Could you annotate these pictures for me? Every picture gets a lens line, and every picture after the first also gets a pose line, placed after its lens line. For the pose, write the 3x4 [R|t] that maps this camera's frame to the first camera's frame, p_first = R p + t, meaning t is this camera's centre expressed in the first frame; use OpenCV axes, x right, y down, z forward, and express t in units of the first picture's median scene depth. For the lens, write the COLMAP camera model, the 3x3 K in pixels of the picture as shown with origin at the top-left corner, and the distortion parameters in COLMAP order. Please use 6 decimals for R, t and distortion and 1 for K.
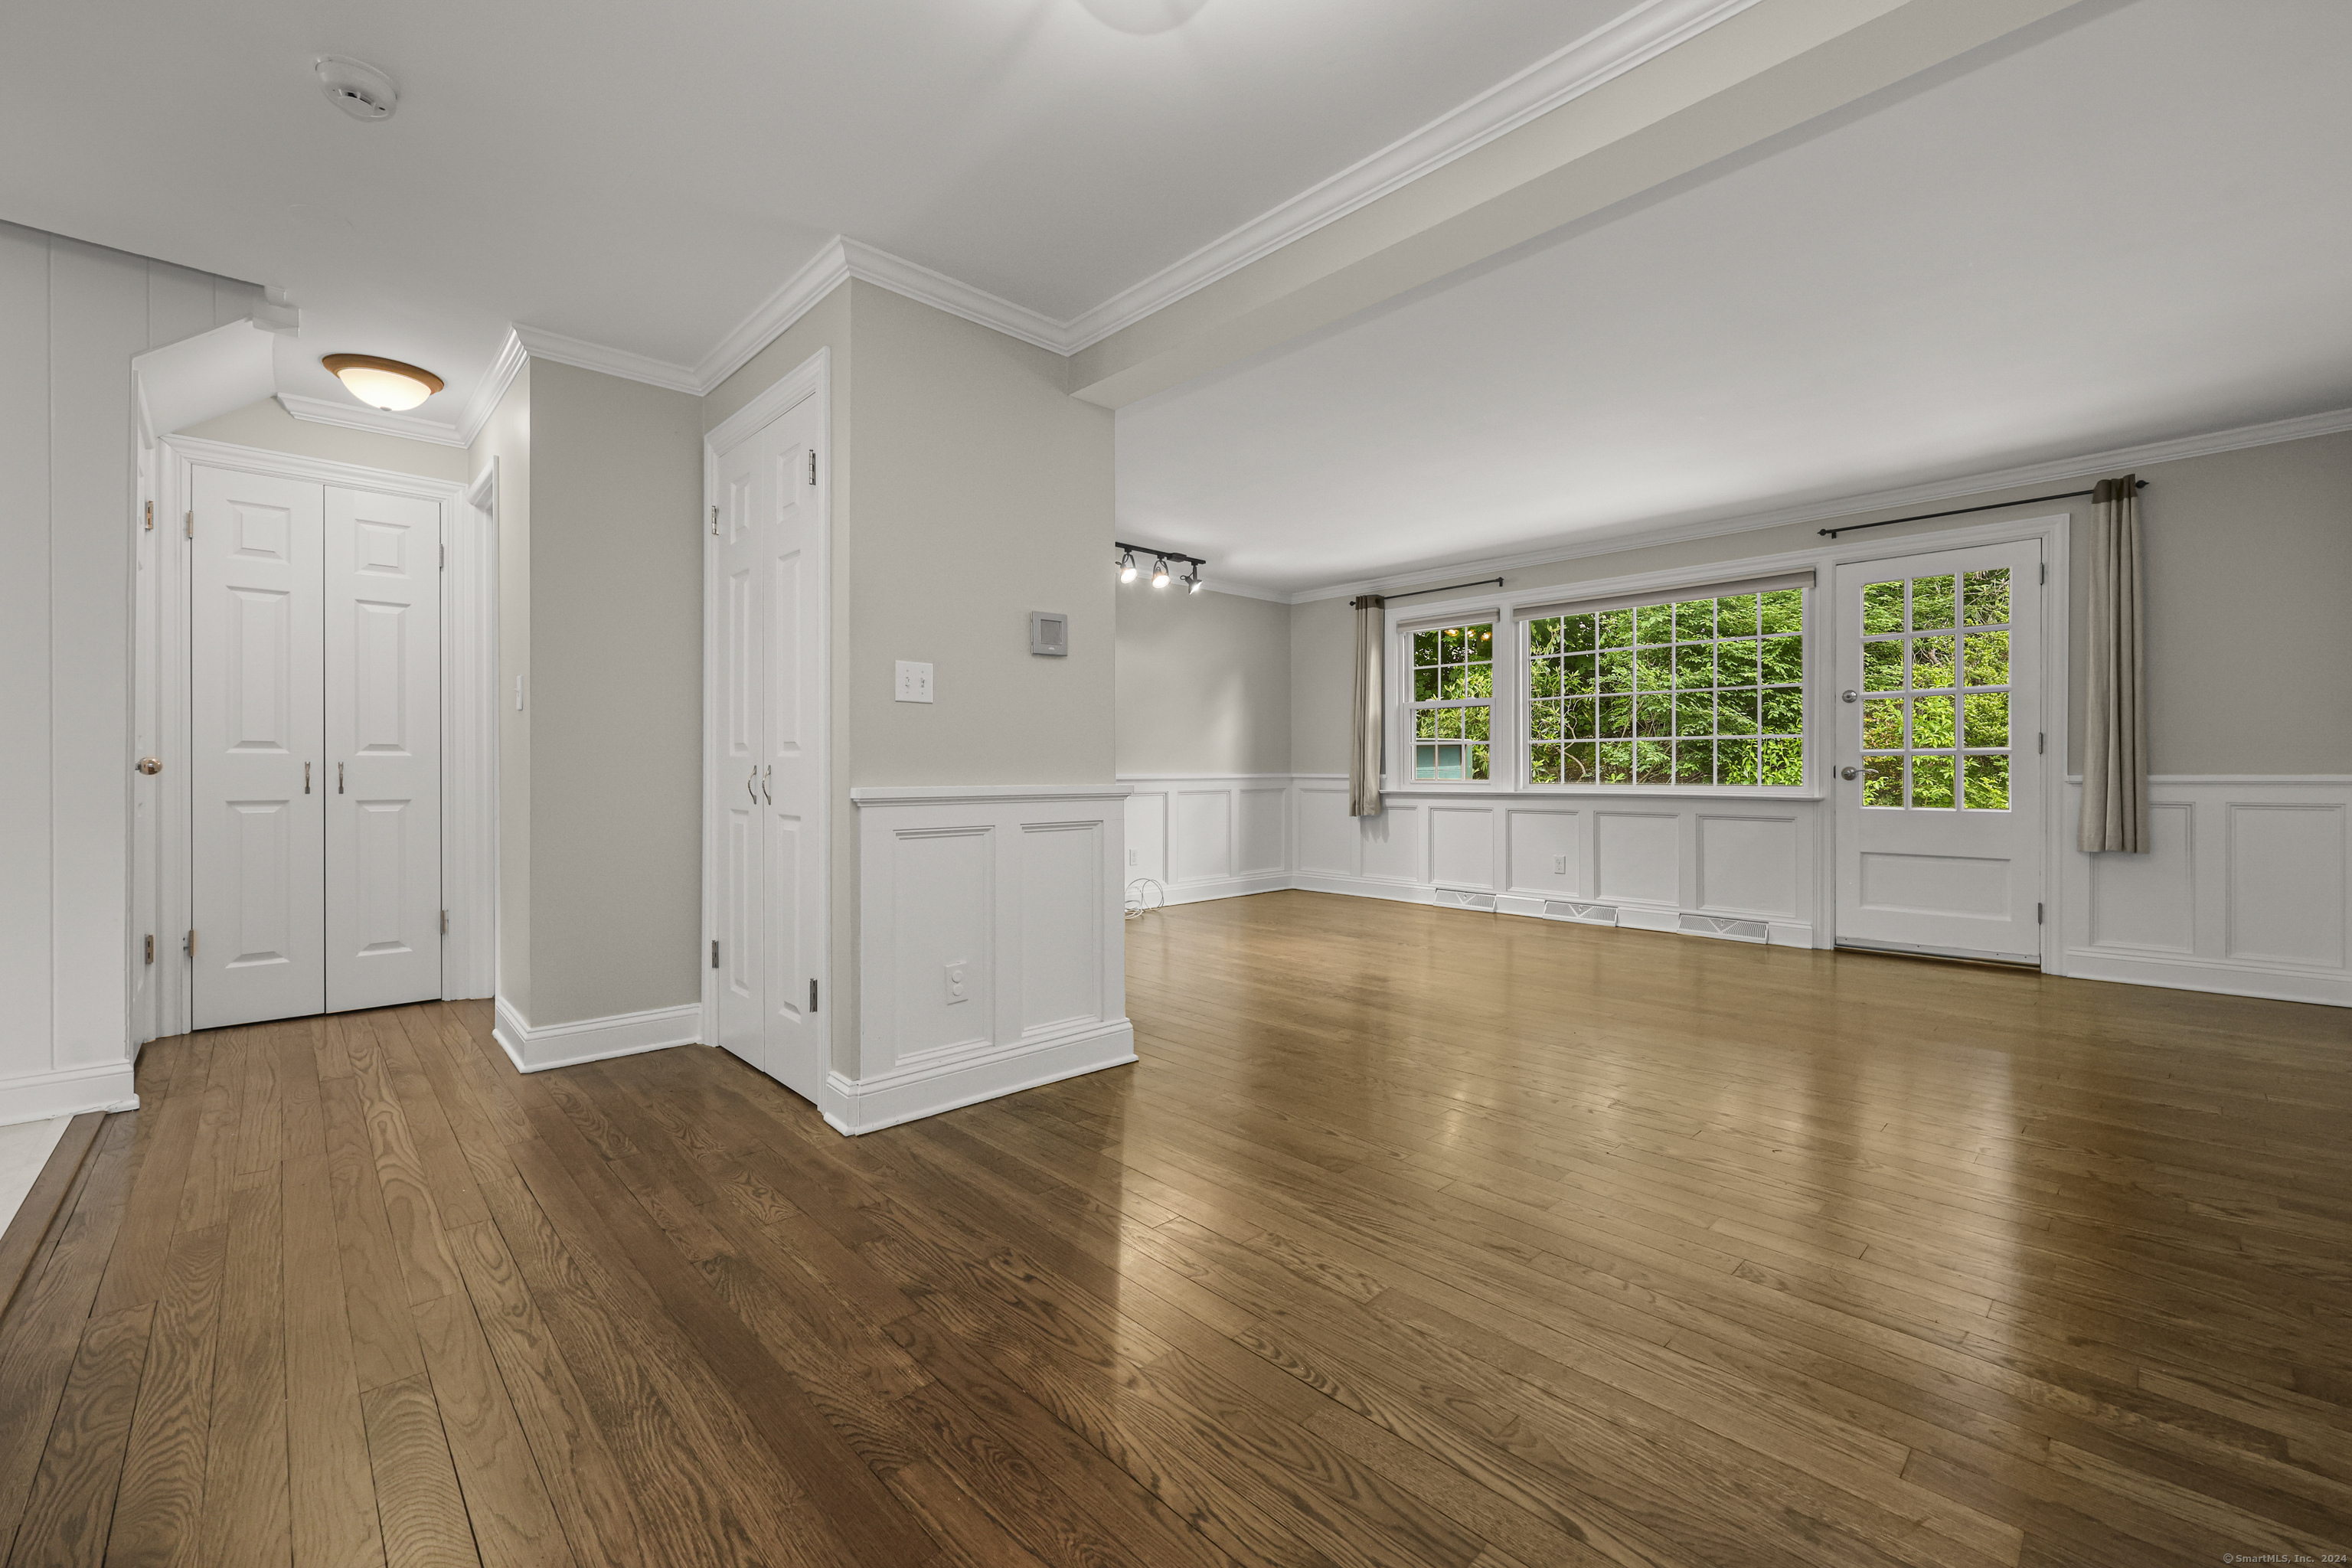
lens RADIAL K [[965.2, 0, 1180.3], [0, 965.2, 776.6], [0, 0, 1]] dist [0.000248, -0.001006]
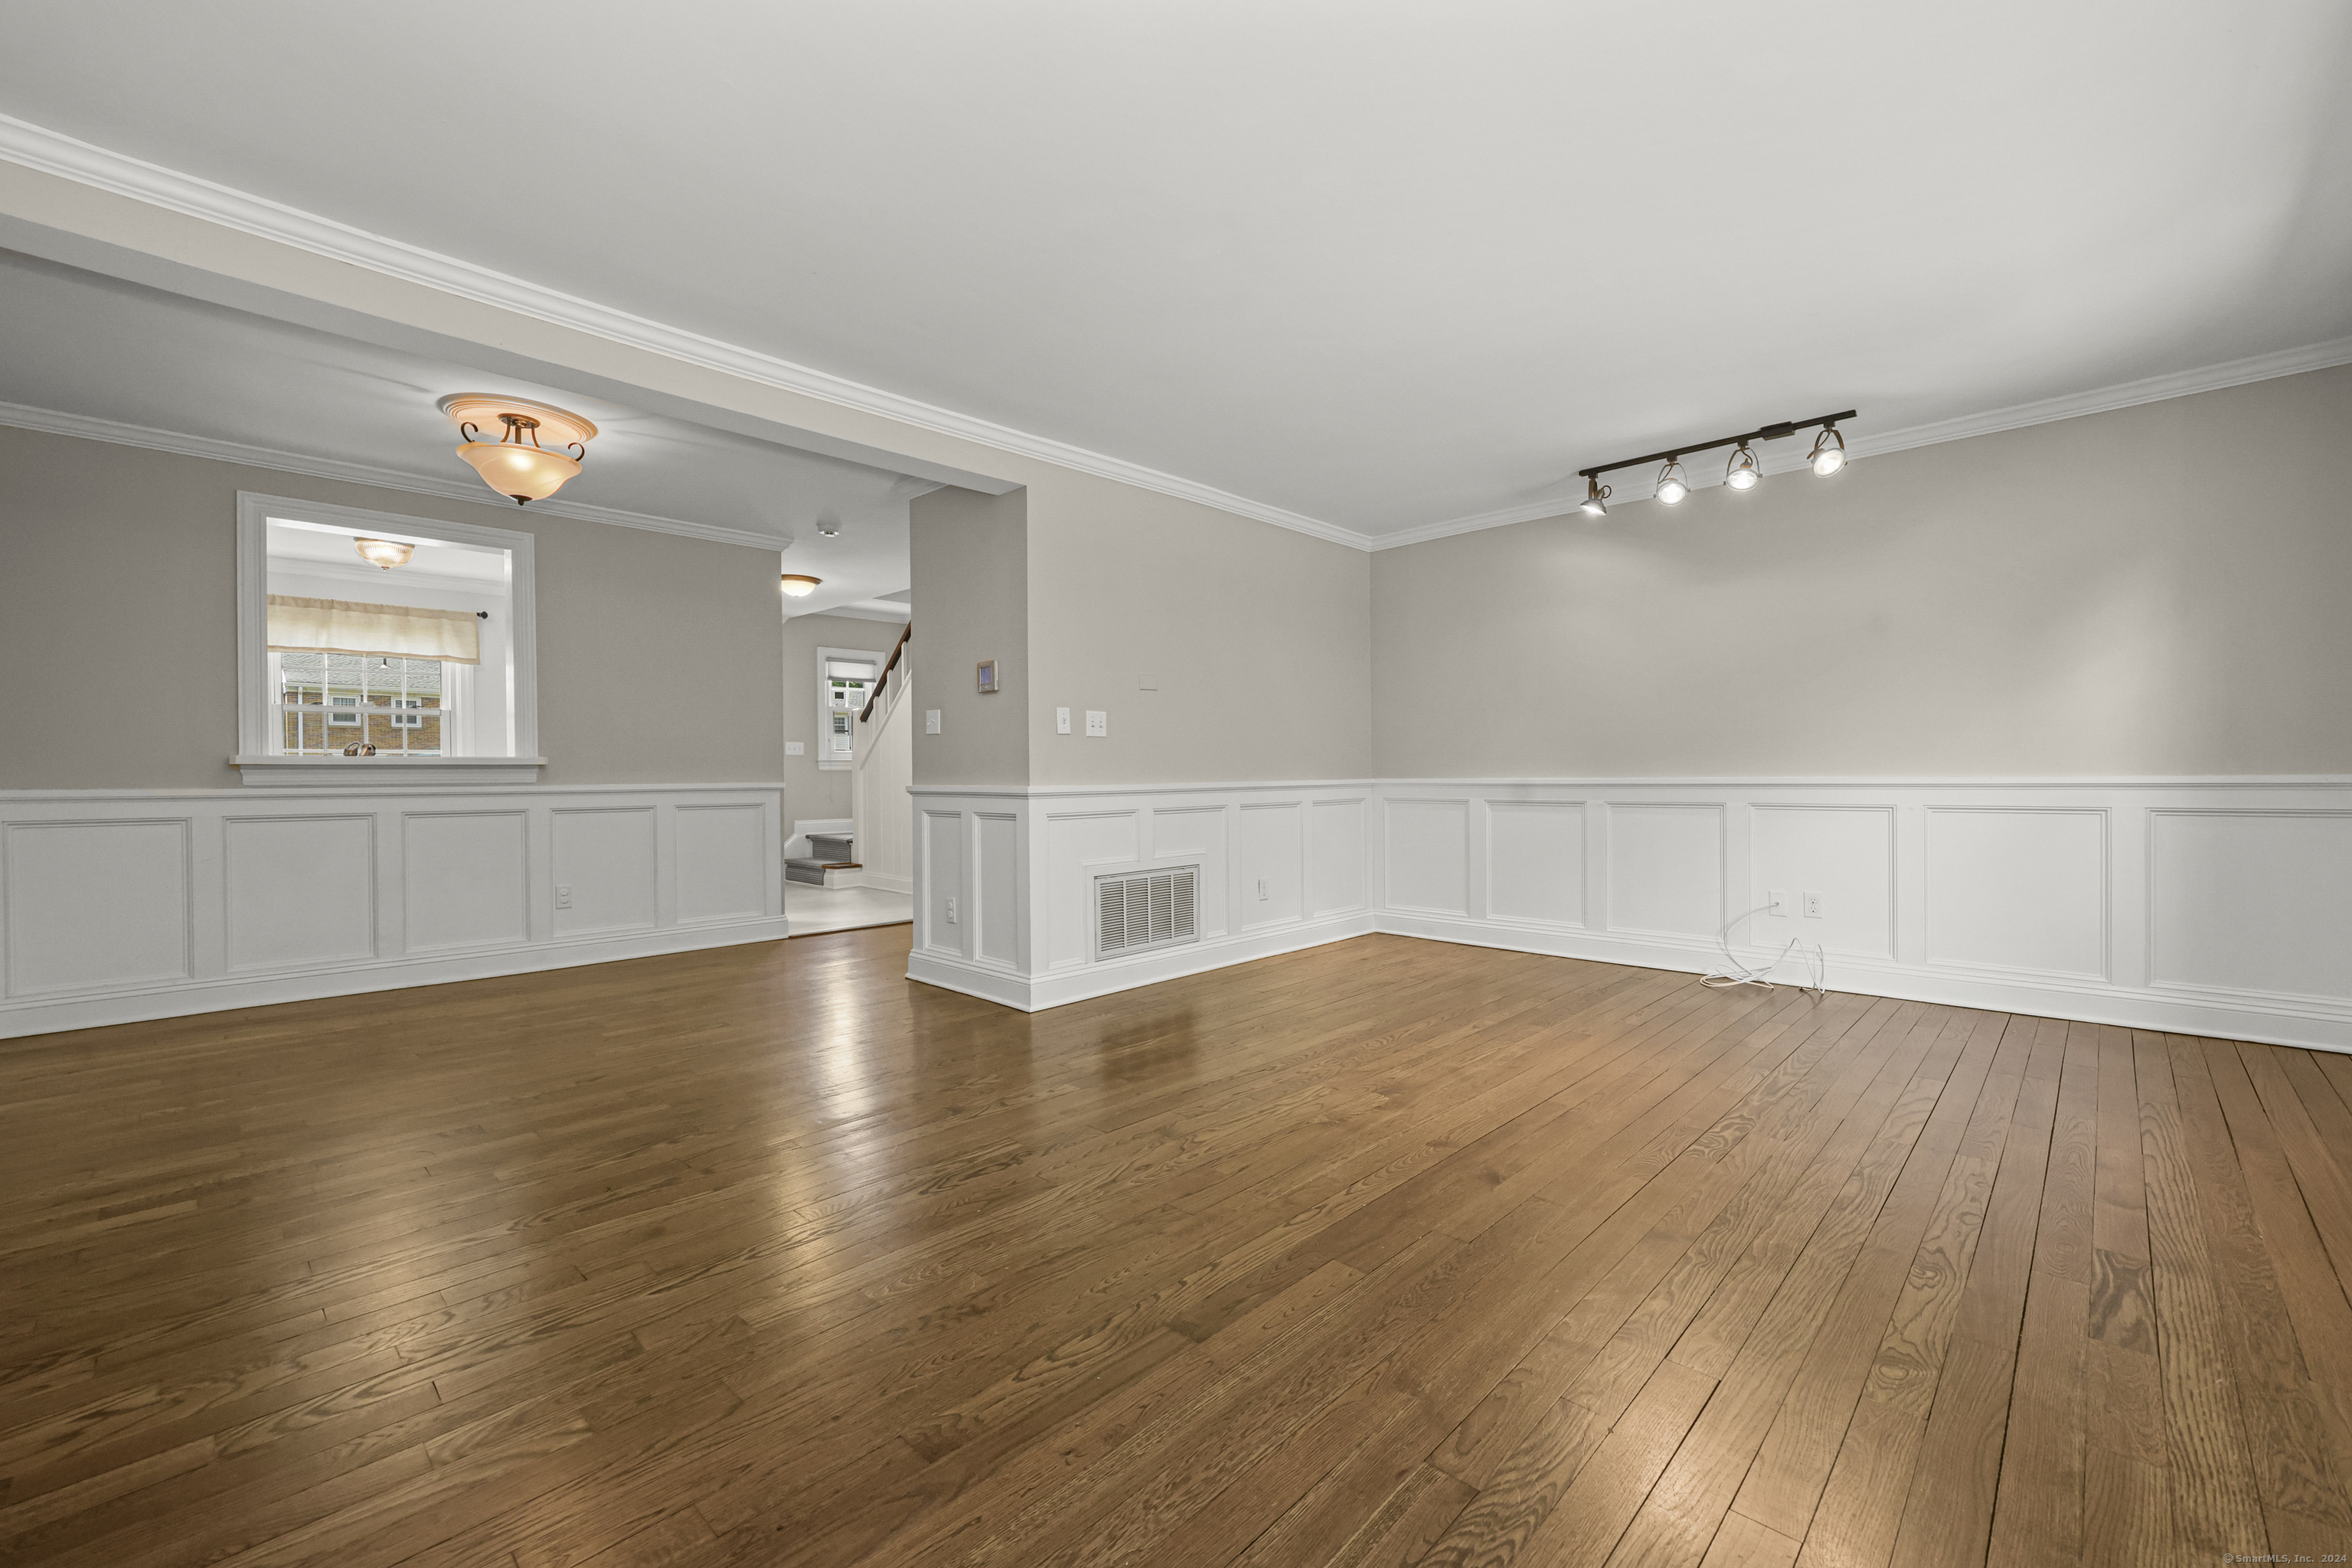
lens RADIAL K [[965.2, 0, 1183.4], [0, 965.2, 777.8], [0, 0, 1]] dist [0.000248, -0.001006]
pose [[0.045304, 0.005414, -0.998959, 0.617738], [0.000757, 0.999985, 0.005454, -0.004843], [0.998973, -0.001003, 0.045300, 0.595544]]
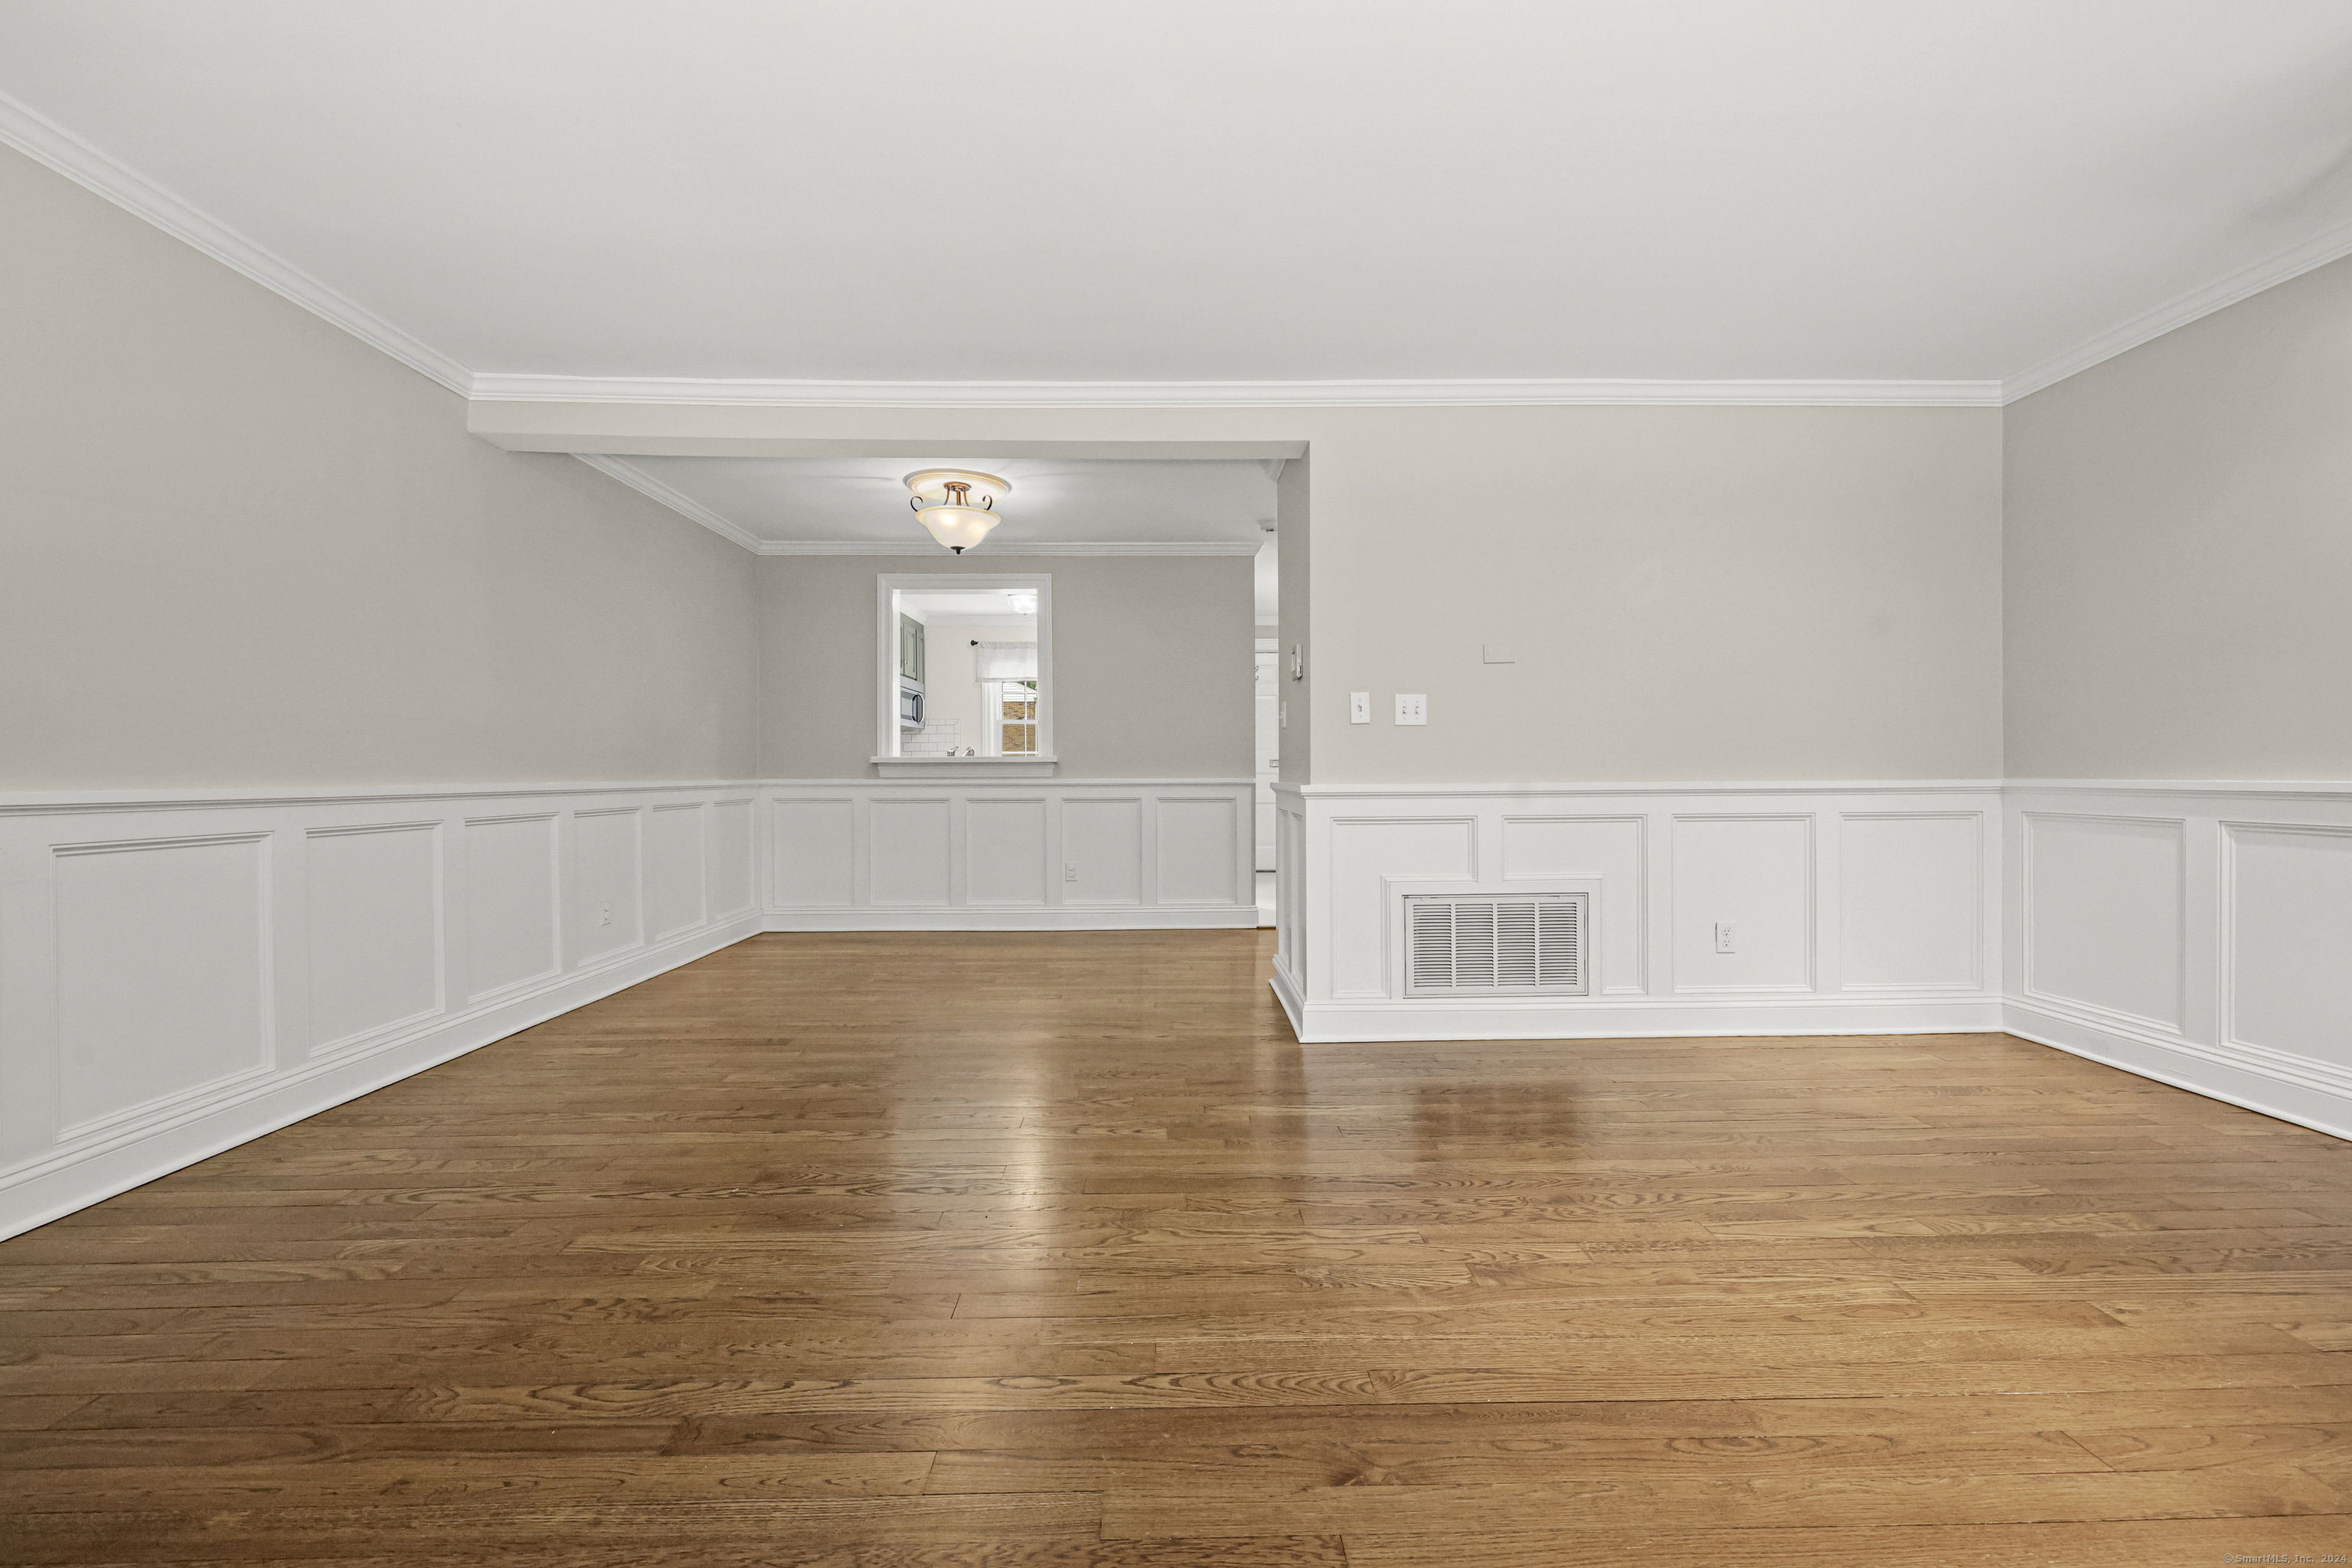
lens RADIAL K [[965.2, 0, 1179.9], [0, 965.2, 780.4], [0, 0, 1]] dist [0.000248, -0.001006]
pose [[-0.673031, 0.009381, -0.739554, 0.436423], [0.000046, 0.999920, 0.012642, -0.005458], [0.739614, 0.008474, -0.672978, 0.846327]]
